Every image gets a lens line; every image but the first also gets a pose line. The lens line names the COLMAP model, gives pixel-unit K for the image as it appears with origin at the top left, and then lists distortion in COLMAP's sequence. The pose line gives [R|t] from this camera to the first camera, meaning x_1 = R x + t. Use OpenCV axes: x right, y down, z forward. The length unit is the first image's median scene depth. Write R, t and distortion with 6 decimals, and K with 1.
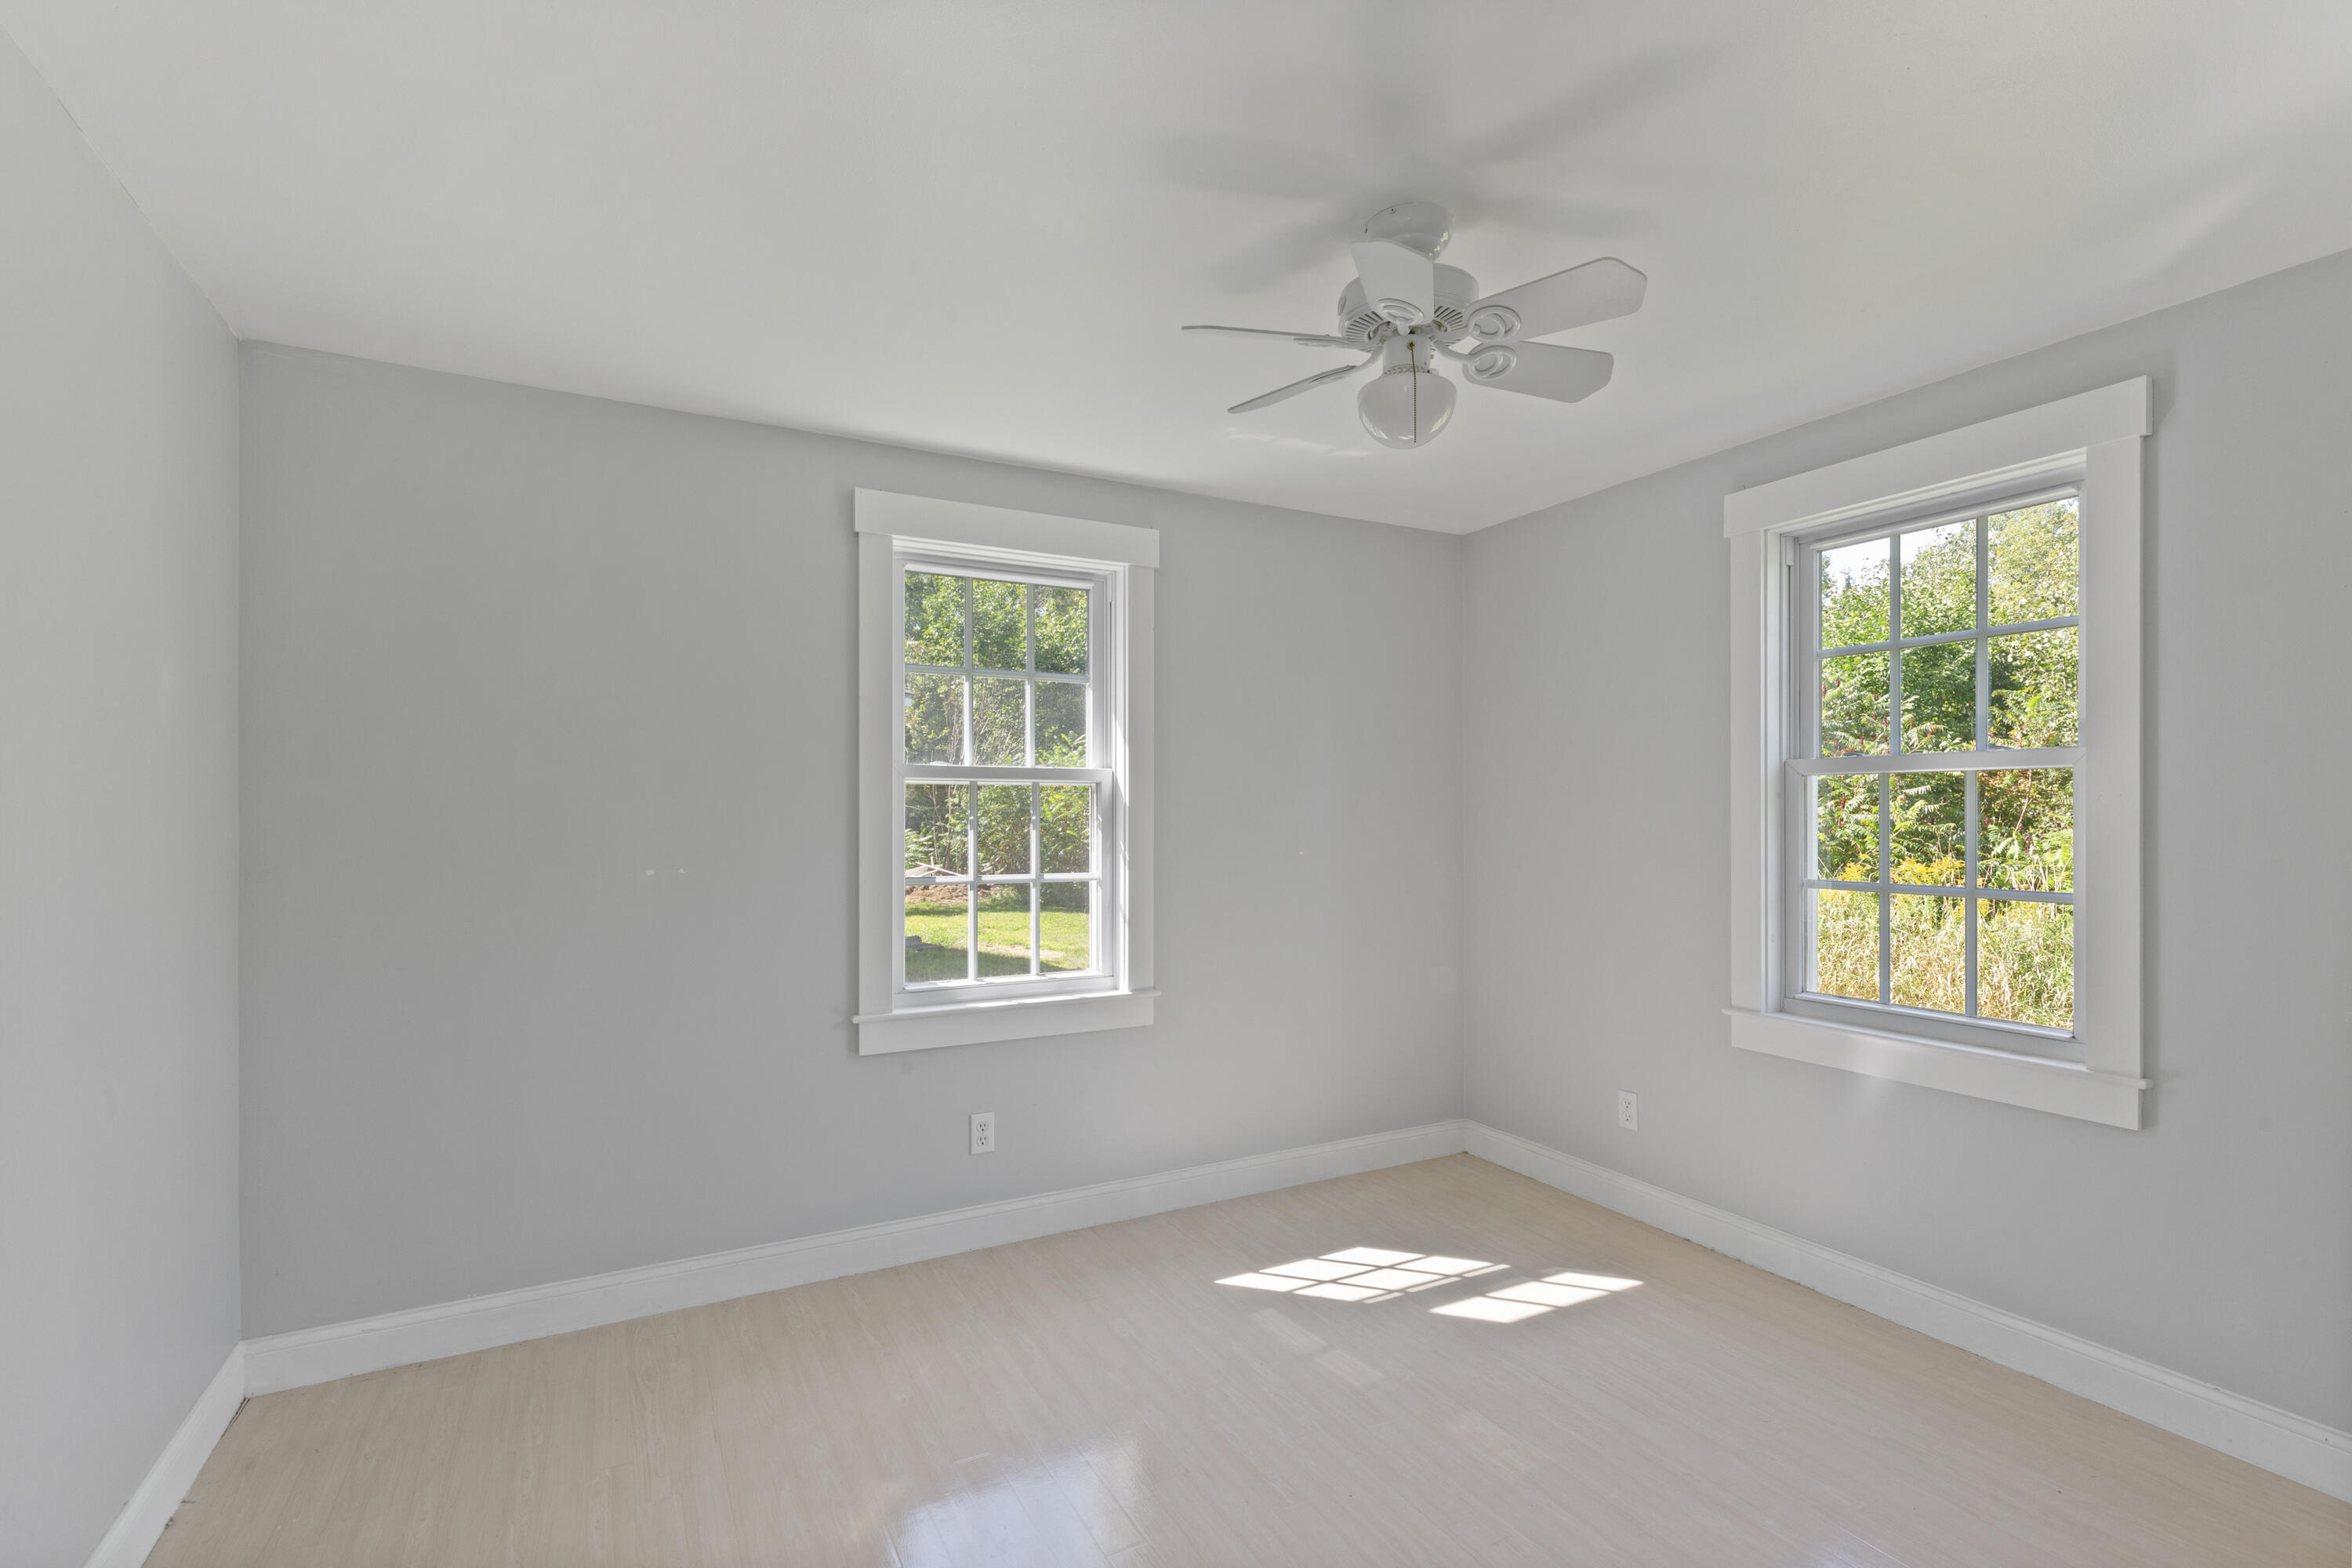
lens RADIAL K [[1079.9, 0, 1183.2], [0, 1079.9, 801.6], [0, 0, 1]] dist [0.008245, -0.000784]
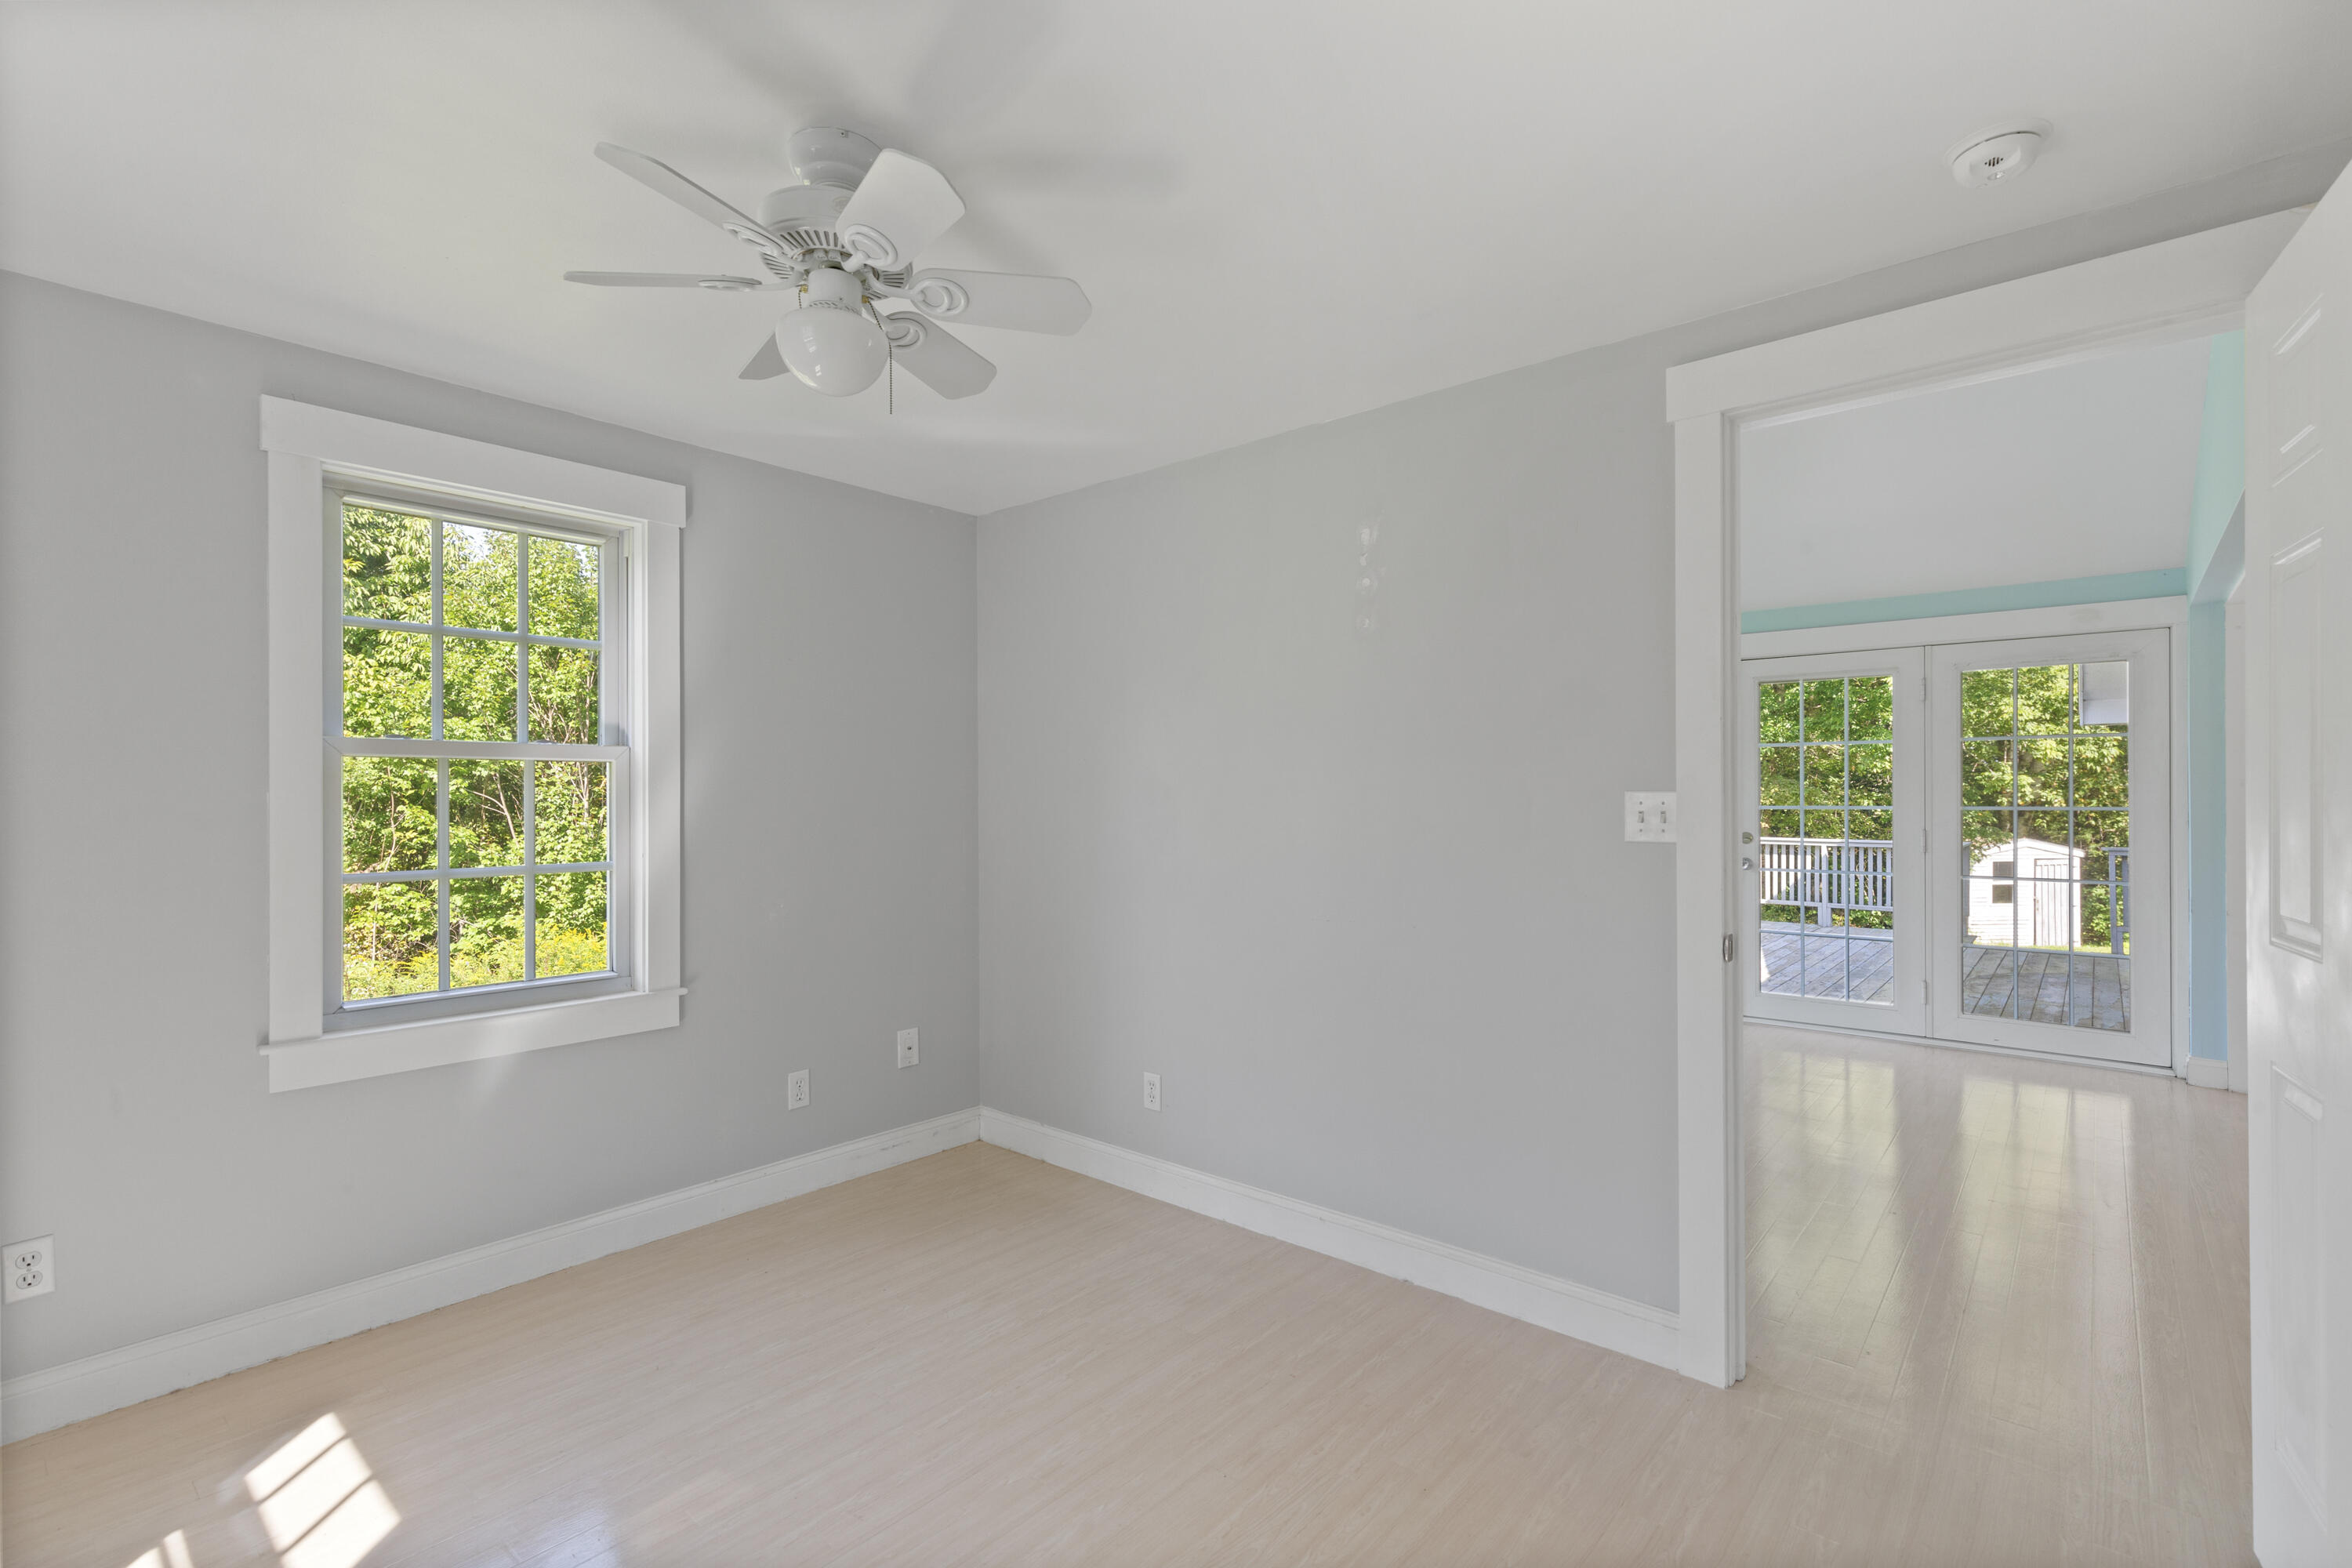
lens RADIAL K [[1079.9, 0, 1166.9], [0, 1079.9, 784.3], [0, 0, 1]] dist [0.008245, -0.000784]
pose [[-0.362620, 0.008667, 0.931897, -0.537169], [-0.008176, 0.999889, -0.012481, 0.005458], [-0.931901, -0.012145, -0.362509, 0.774699]]
